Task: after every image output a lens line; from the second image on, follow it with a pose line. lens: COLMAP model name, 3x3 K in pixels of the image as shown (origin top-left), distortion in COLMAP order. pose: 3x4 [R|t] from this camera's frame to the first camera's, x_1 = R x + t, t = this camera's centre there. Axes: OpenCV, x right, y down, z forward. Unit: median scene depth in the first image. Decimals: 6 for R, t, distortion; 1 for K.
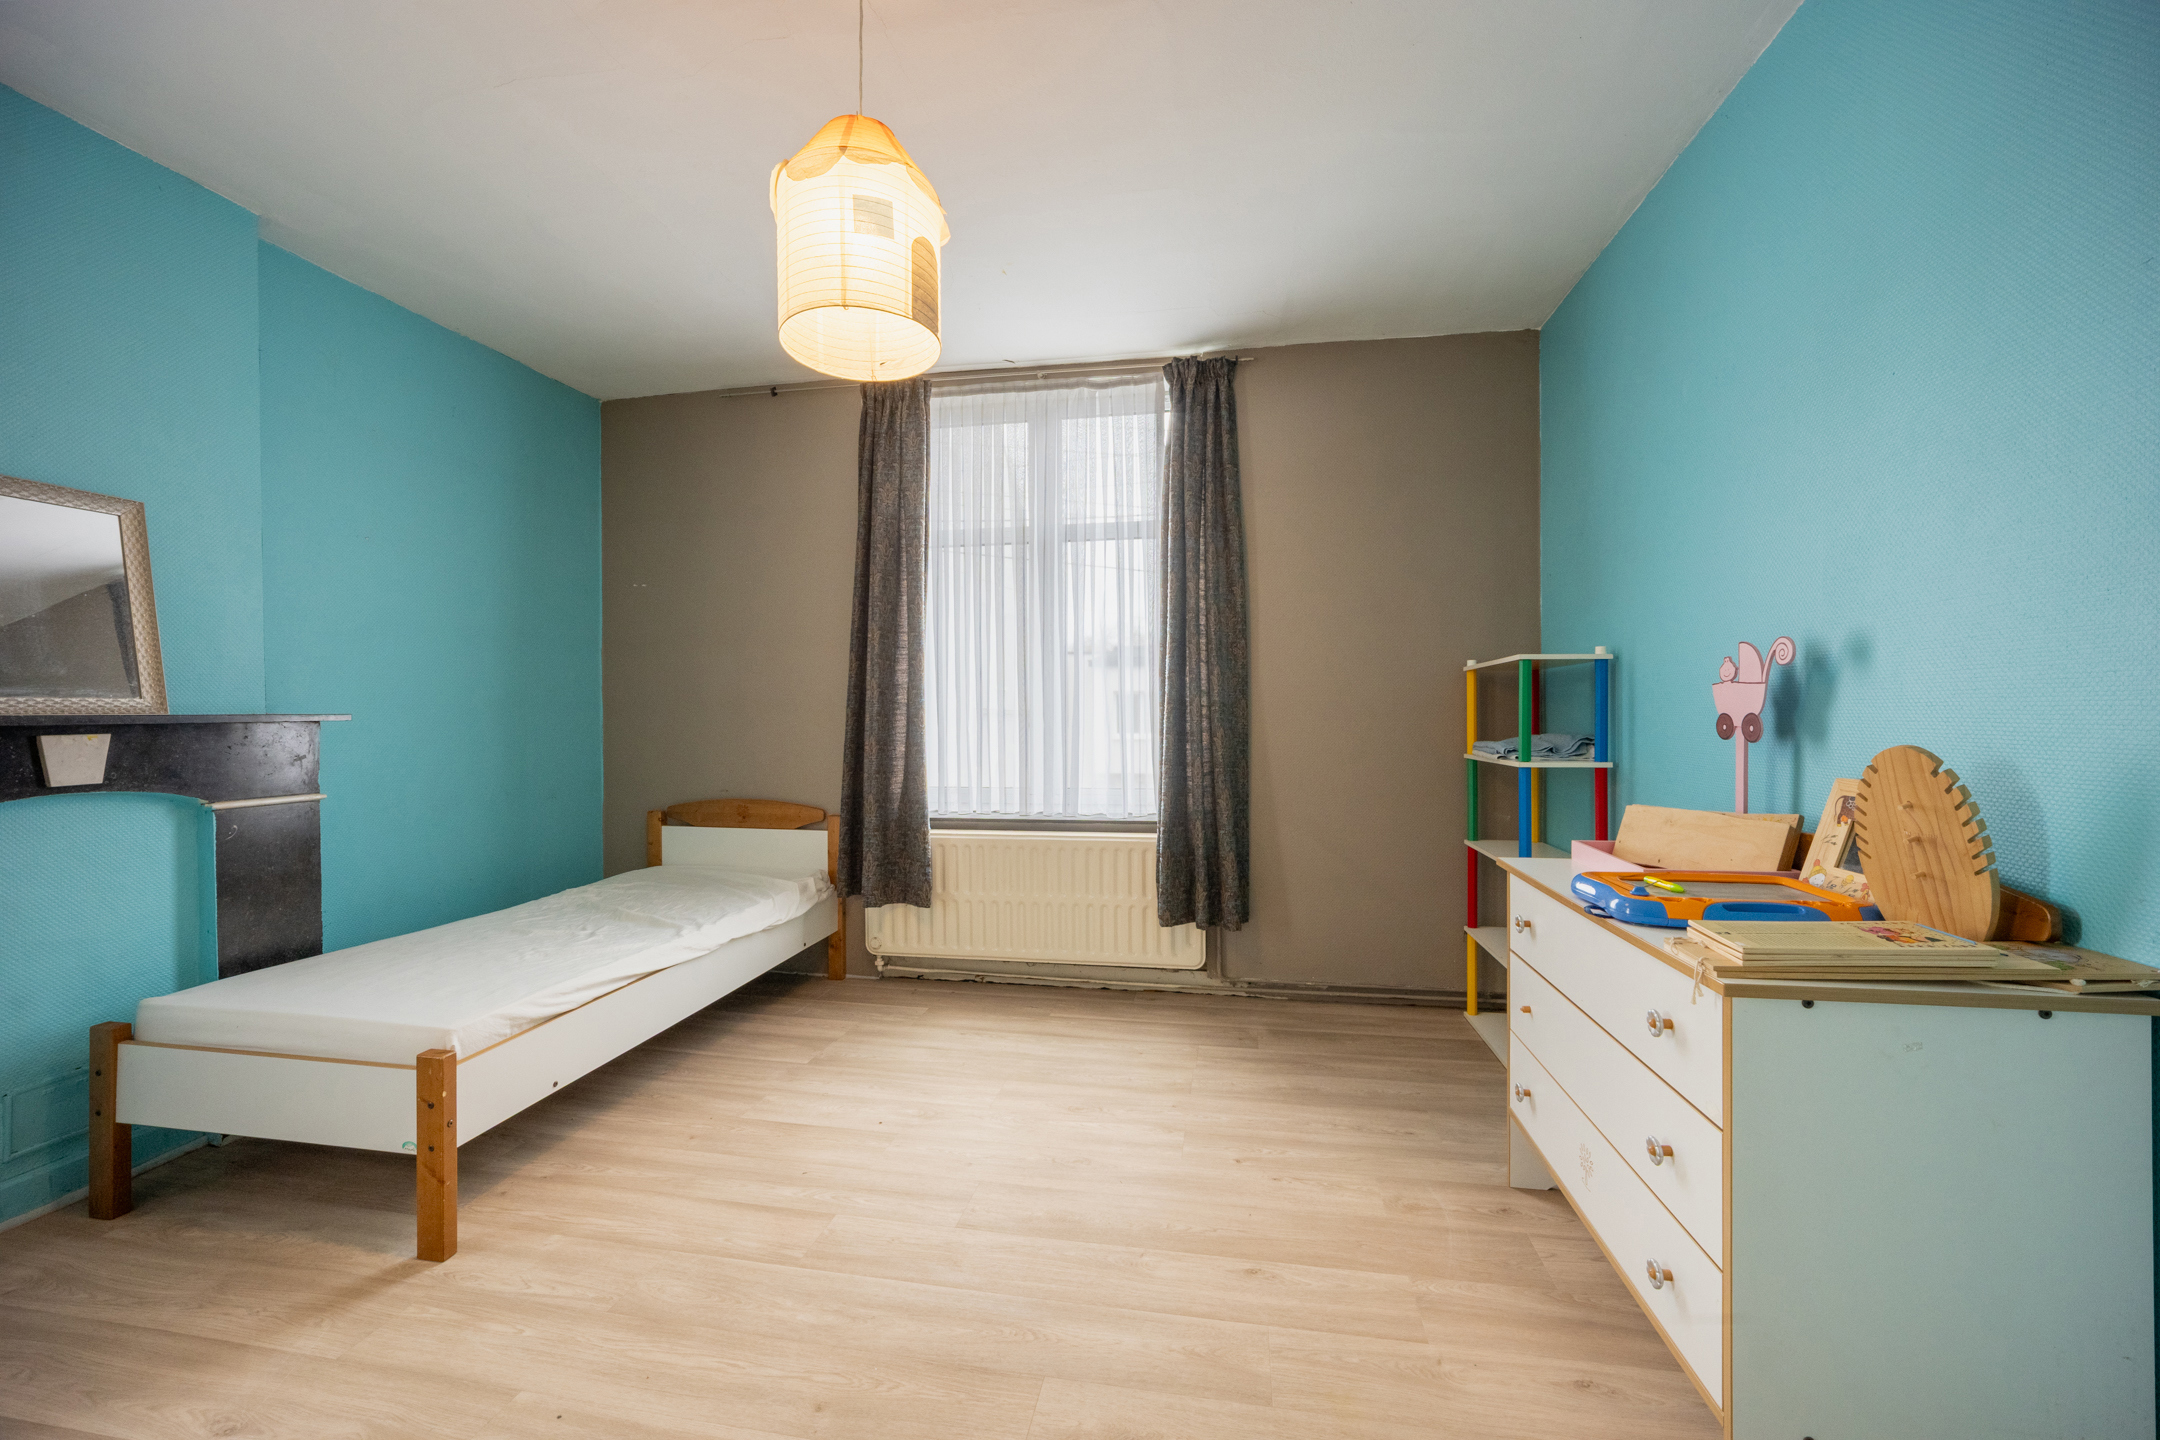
lens RADIAL K [[880.1, 0, 1088.2], [0, 880.1, 709.6], [0, 0, 1]] dist [-0.011382, 0.005709]
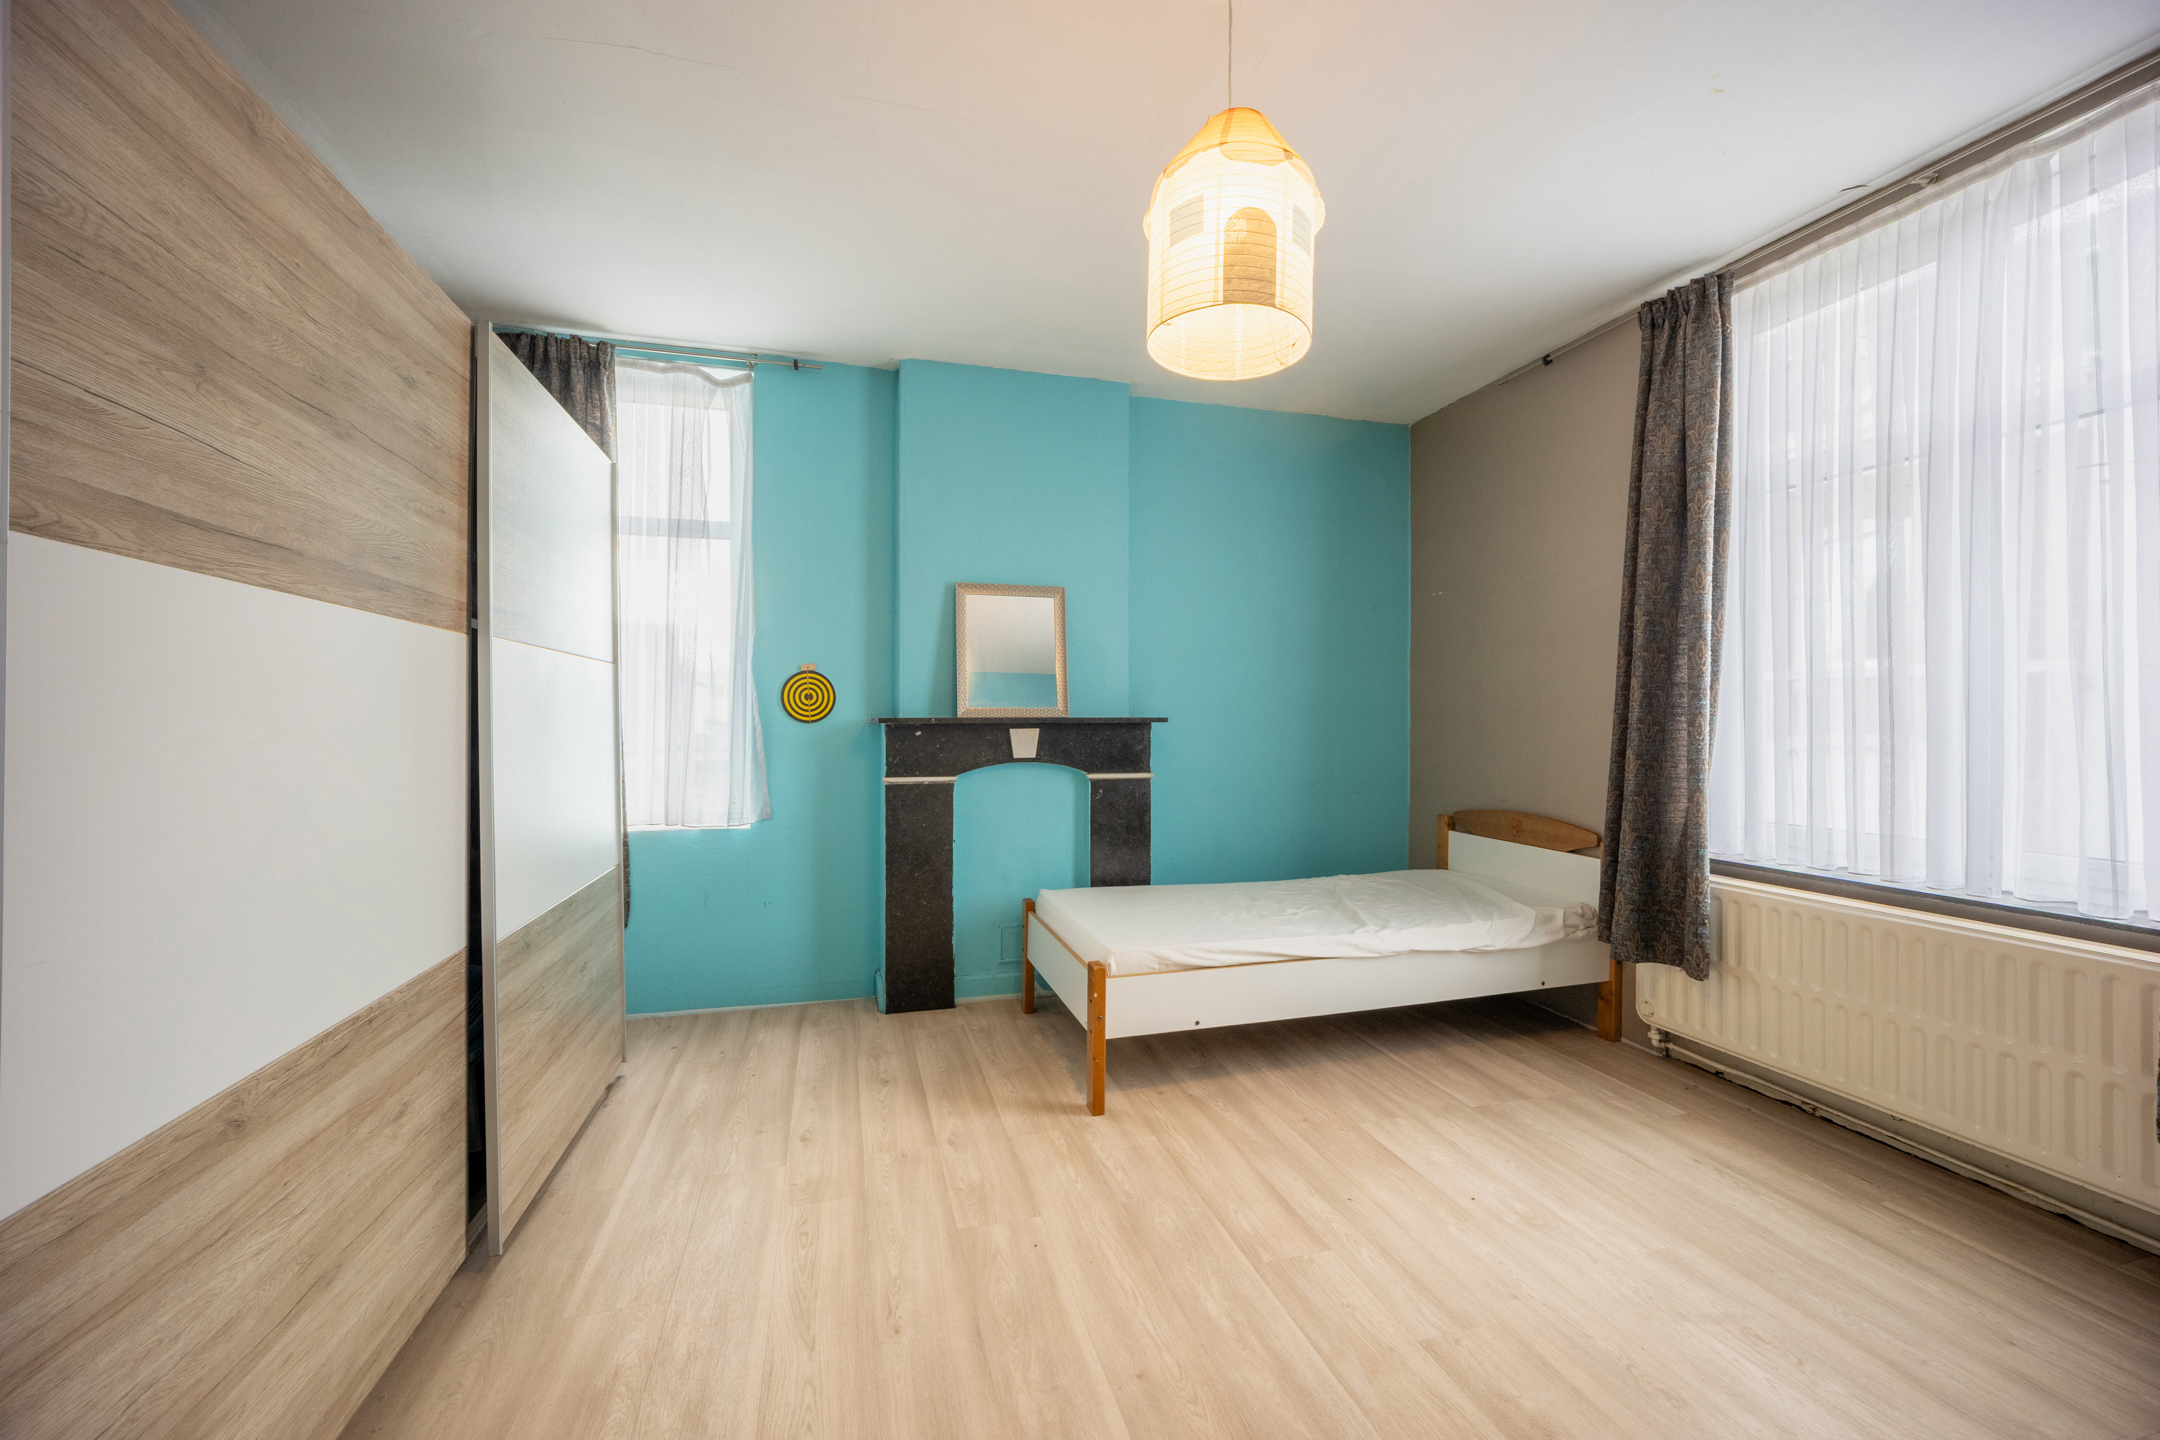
lens RADIAL K [[880.1, 0, 1087.1], [0, 880.1, 709.8], [0, 0, 1]] dist [-0.011382, 0.005709]
pose [[0.427717, -0.003391, -0.903906, 0.299741], [-0.001575, 0.999989, -0.004496, -0.000899], [0.903911, 0.003347, 0.427707, 0.234152]]
